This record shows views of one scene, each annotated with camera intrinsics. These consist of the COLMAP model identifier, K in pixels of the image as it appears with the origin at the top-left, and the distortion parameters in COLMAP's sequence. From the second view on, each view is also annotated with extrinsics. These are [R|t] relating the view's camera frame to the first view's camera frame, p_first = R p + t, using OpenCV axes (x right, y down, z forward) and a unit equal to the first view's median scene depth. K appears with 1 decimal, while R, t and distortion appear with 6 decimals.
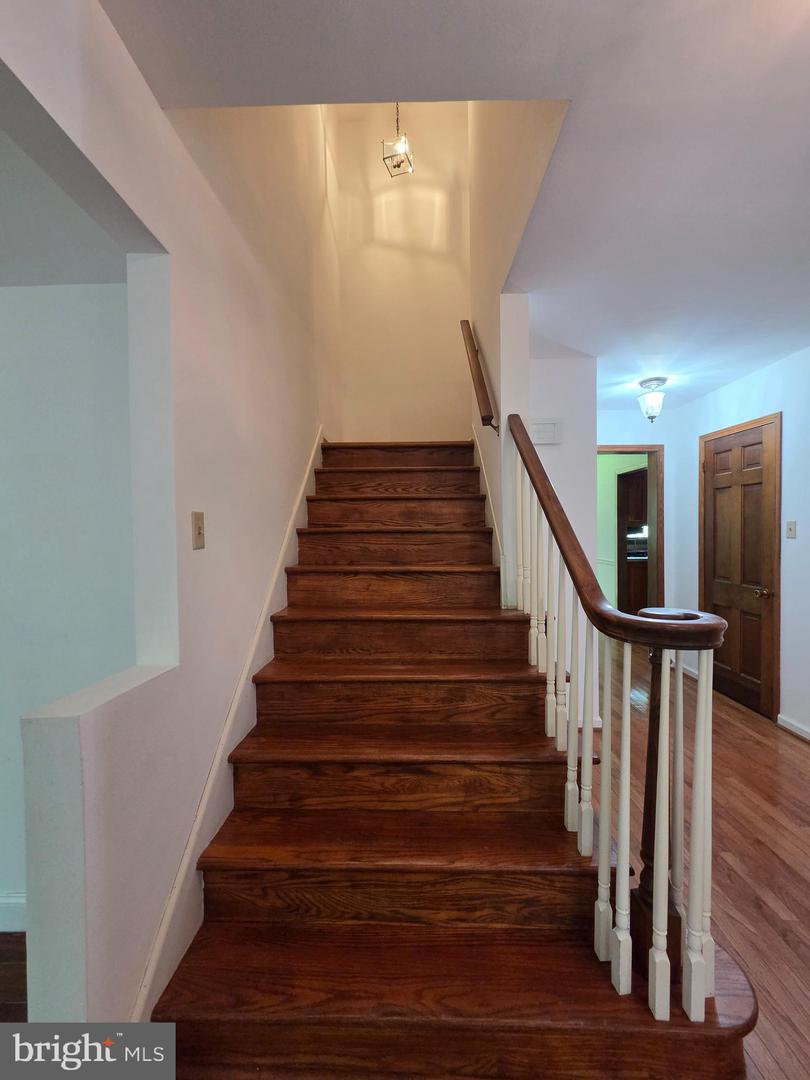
lens RADIAL K [[441.3, 0, 409.9], [0, 441.3, 542.4], [0, 0, 1]] dist [-0.001105, 0.003840]
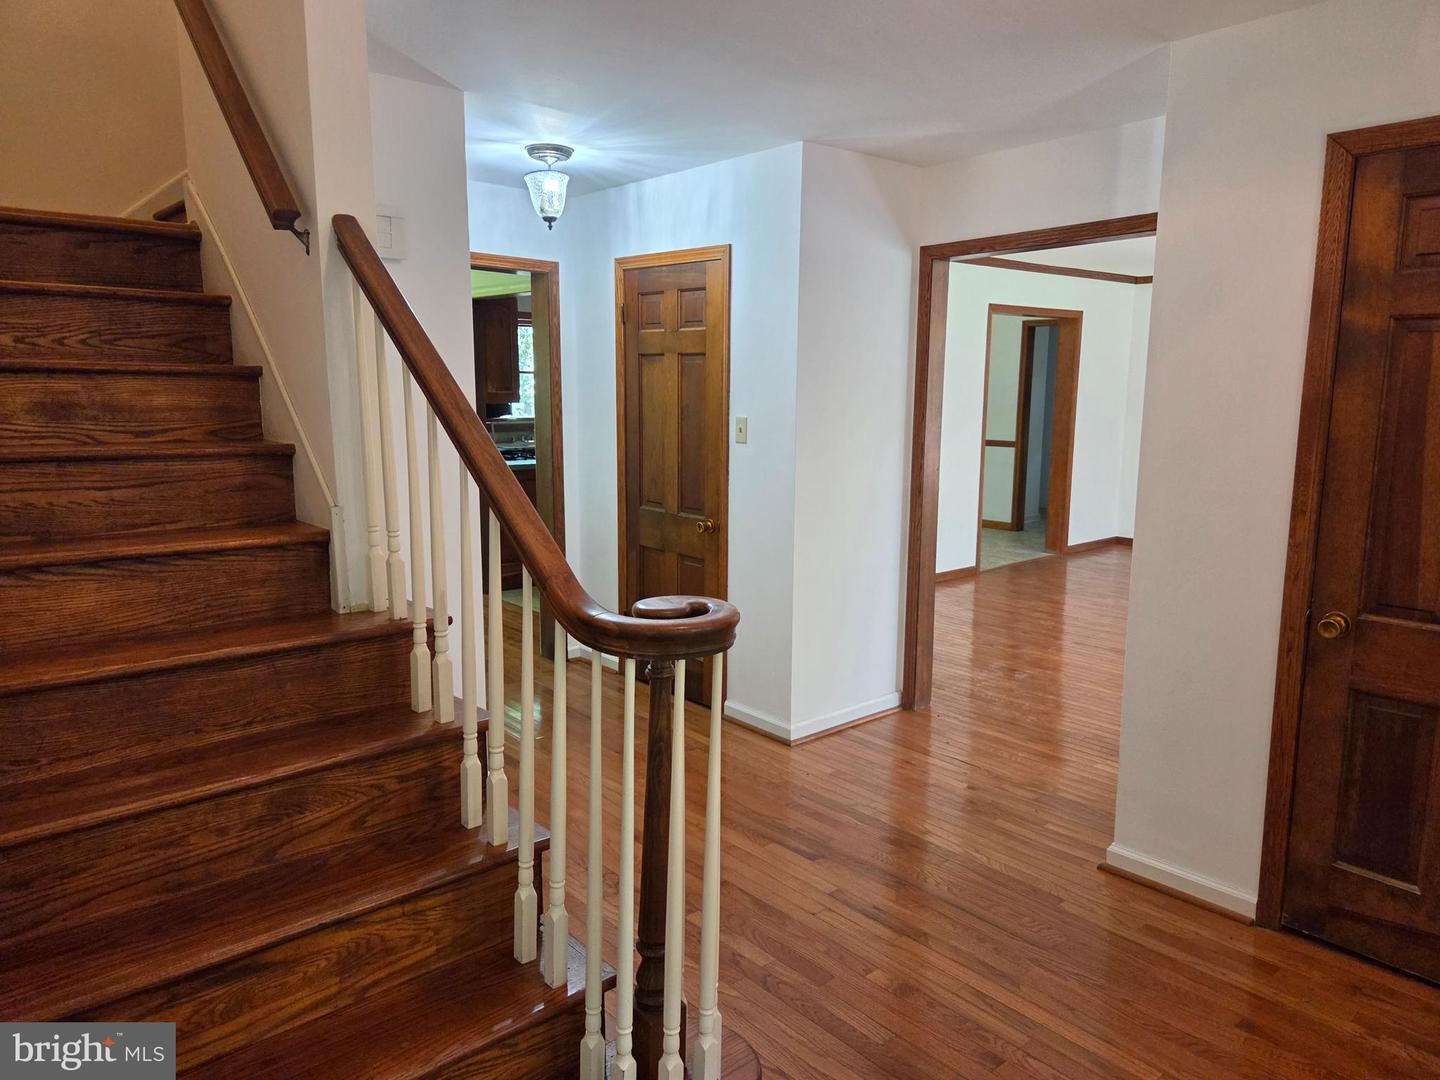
lens RADIAL K [[957.2, 0, 725.2], [0, 957.2, 535.4], [0, 0, 1]] dist [0.078391, -0.061933]
pose [[0.740567, -0.085098, 0.666573, -0.194381], [-0.000456, 0.991885, 0.127135, -0.079234], [-0.671982, -0.094456, 0.734519, -0.093186]]
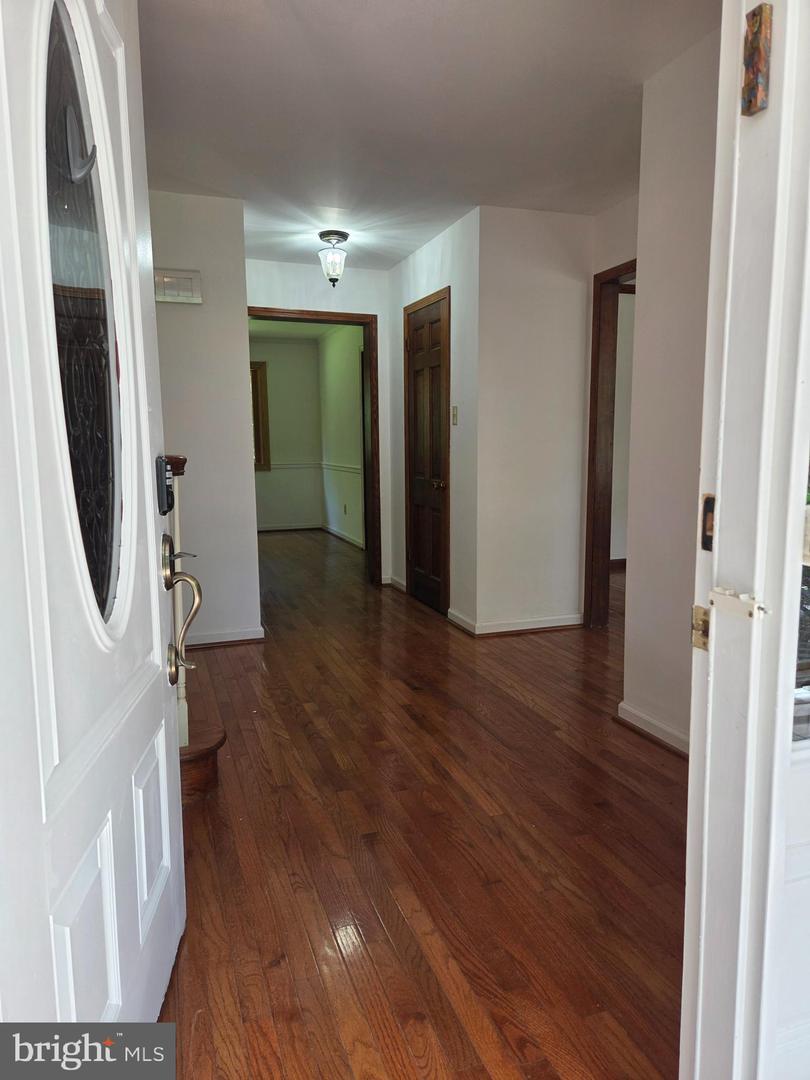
lens RADIAL K [[717.9, 0, 405.1], [0, 717.9, 535.5], [0, 0, 1]] dist [0.078391, -0.061933]
pose [[0.940130, -0.036410, 0.338865, 0.313931], [0.002742, 0.995053, 0.099308, 0.104538], [-0.340805, -0.092433, 0.935579, -0.627232]]
